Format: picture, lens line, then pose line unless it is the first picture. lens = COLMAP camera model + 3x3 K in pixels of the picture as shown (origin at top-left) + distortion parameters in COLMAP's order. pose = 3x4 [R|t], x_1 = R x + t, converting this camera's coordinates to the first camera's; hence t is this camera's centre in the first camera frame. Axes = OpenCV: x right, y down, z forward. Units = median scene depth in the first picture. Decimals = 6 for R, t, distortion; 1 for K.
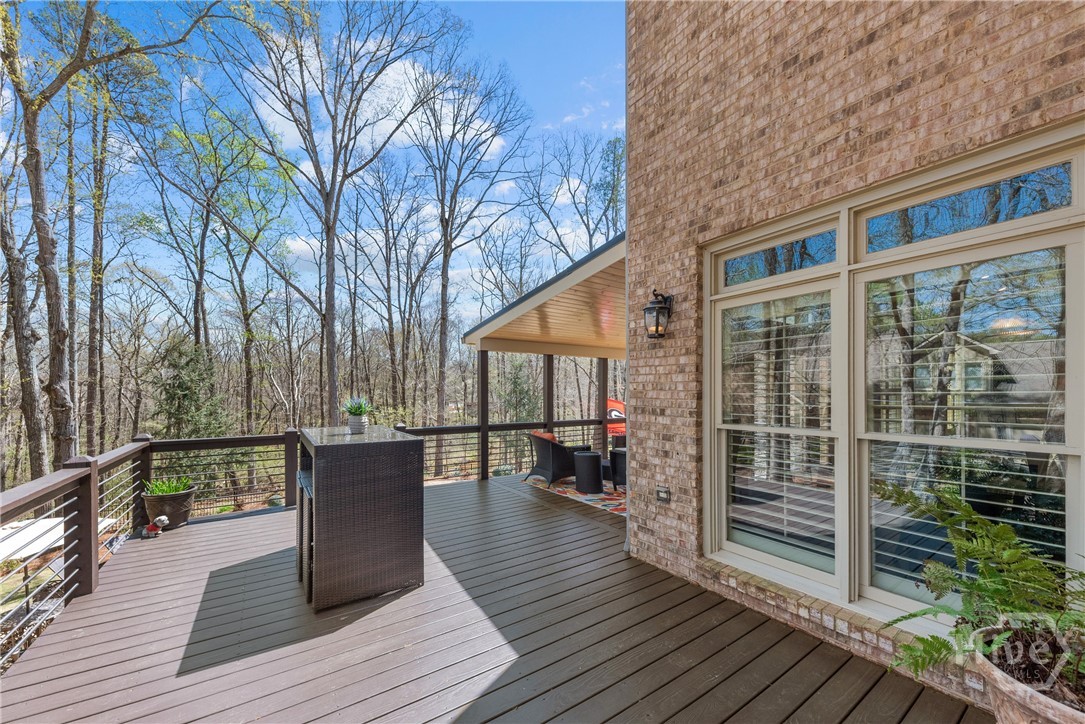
lens RADIAL K [[383.8, 0, 538.9], [0, 383.8, 399.2], [0, 0, 1]] dist [-0.001538, 0.000009]
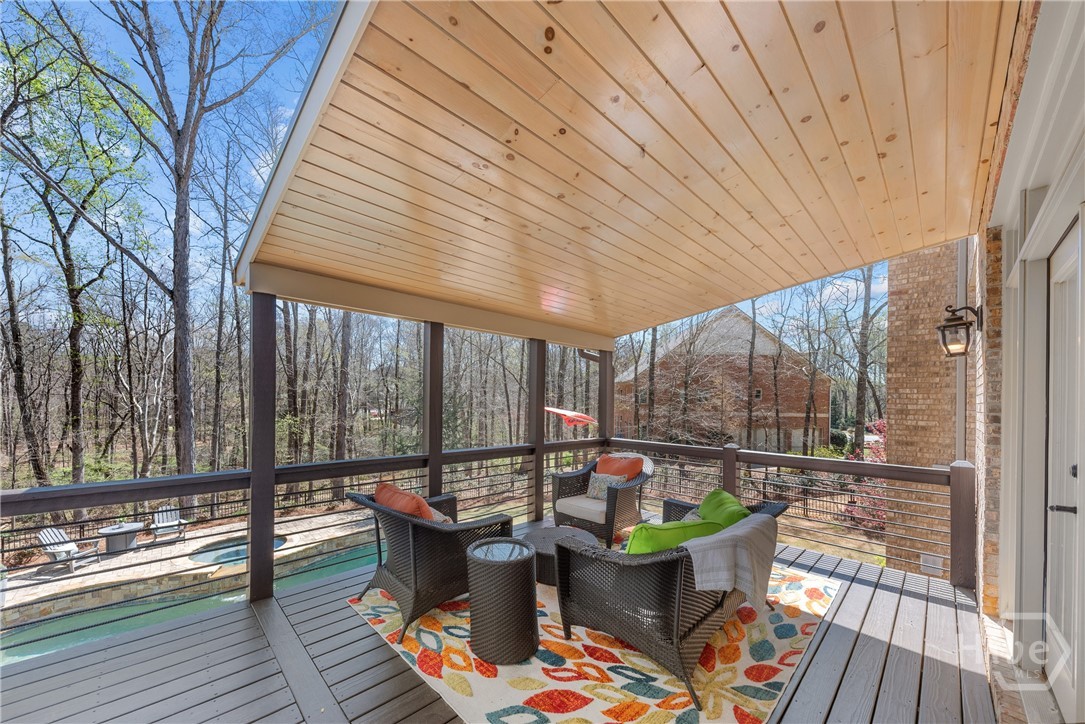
lens RADIAL K [[383.8, 0, 536.1], [0, 383.8, 407.3], [0, 0, 1]] dist [-0.001538, 0.000009]
pose [[0.985018, 0.013071, 0.171956, 0.020473], [-0.013365, 0.999911, 0.000552, -0.001690], [-0.171933, -0.002842, 0.985105, 0.134249]]
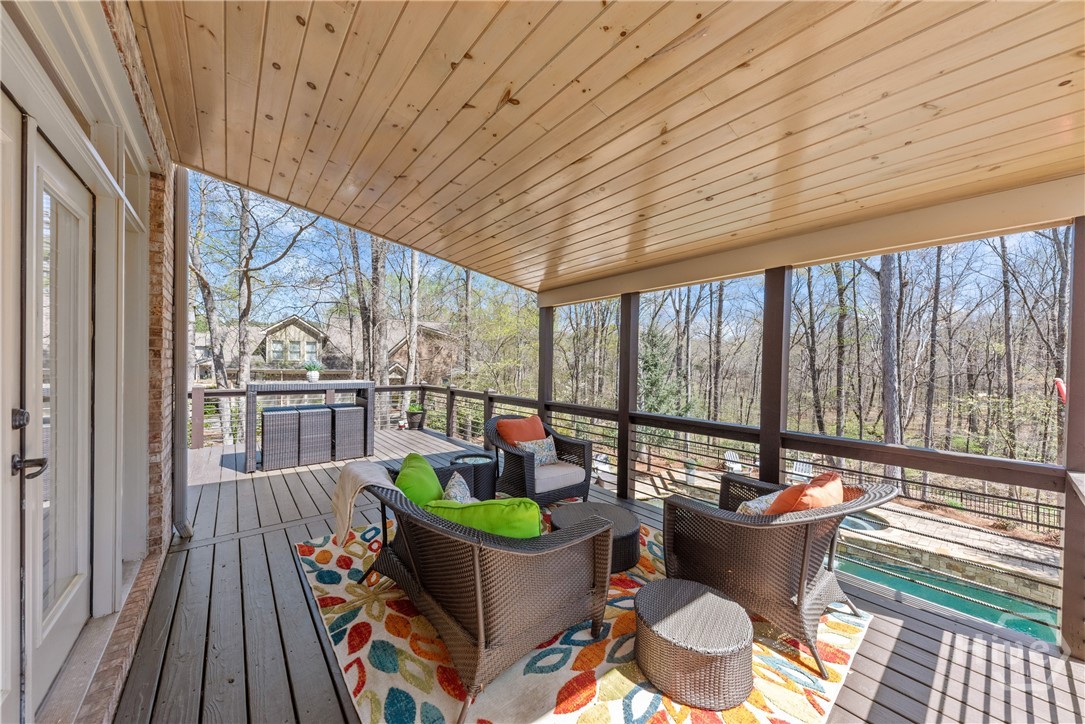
lens RADIAL K [[383.8, 0, 563.6], [0, 383.8, 368.1], [0, 0, 1]] dist [-0.001538, 0.000009]
pose [[0.131230, 0.010251, -0.991299, 0.179438], [-0.030653, 0.999510, 0.006278, -0.002204], [0.990878, 0.029563, 0.131480, 0.245838]]
